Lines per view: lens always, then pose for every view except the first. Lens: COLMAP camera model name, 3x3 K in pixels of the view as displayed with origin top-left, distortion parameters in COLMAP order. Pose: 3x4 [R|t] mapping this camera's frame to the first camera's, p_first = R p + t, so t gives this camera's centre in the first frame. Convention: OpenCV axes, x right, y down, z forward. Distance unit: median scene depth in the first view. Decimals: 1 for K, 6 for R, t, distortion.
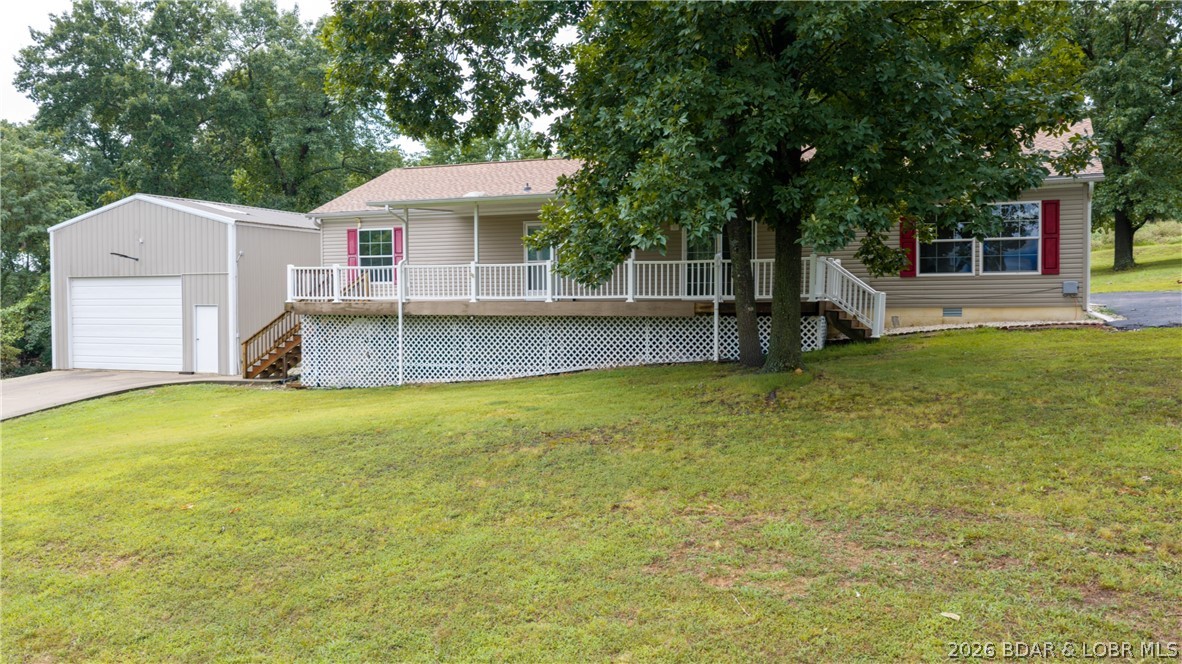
lens RADIAL K [[976.2, 0, 591.0], [0, 976.2, 332.0], [0, 0, 1]] dist [0.028395, -0.057380]
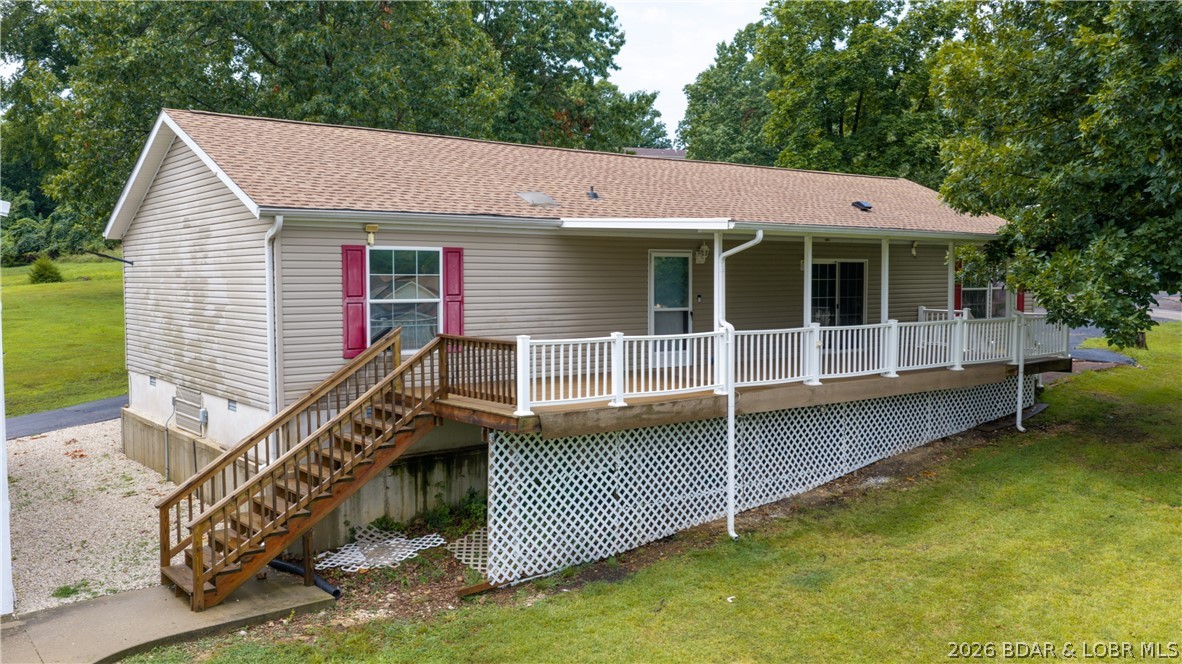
lens RADIAL K [[976.2, 0, 591.0], [0, 976.2, 332.0], [0, 0, 1]] dist [0.028395, -0.057380]
pose [[0.483575, -0.046141, 0.874086, -0.627144], [0.029302, 0.998903, 0.036520, -0.077314], [-0.874812, 0.007952, 0.484397, 0.668953]]
